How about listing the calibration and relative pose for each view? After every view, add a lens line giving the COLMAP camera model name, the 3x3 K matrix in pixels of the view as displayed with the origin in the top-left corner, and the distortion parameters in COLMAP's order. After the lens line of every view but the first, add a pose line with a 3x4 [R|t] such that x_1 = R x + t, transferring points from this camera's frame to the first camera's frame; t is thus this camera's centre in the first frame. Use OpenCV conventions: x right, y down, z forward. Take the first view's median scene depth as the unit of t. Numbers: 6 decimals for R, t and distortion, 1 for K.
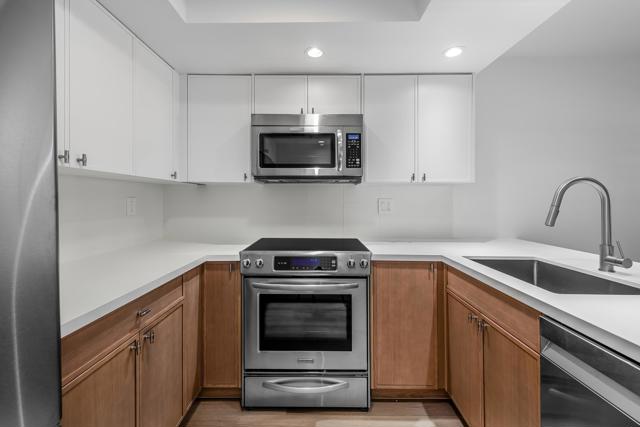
lens RADIAL K [[262.5, 0, 317.0], [0, 262.5, 202.3], [0, 0, 1]] dist [0.009595, 0.000023]
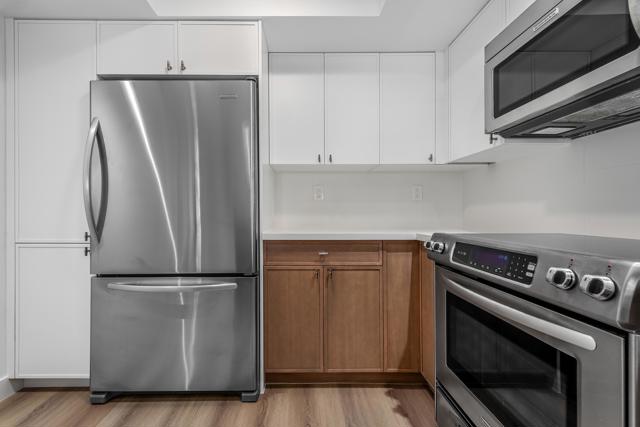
lens RADIAL K [[255.7, 0, 307.3], [0, 255.7, 214.0], [0, 0, 1]] dist [0.000150, -0.000269]
pose [[-0.008977, -0.007369, -0.999933, 0.439522], [-0.001851, 0.999971, -0.007353, 0.119310], [0.999958, 0.001785, -0.008991, 0.527672]]
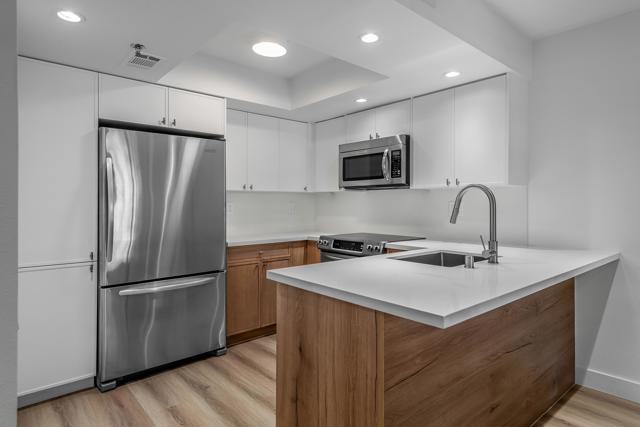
lens RADIAL K [[370.8, 0, 331.7], [0, 370.8, 203.9], [0, 0, 1]] dist [0.003014, 0.000379]
pose [[0.680091, -0.003203, -0.733121, 1.247998], [0.001528, 0.999994, -0.002951, -0.000004], [0.733126, 0.000886, 0.680092, -0.447220]]
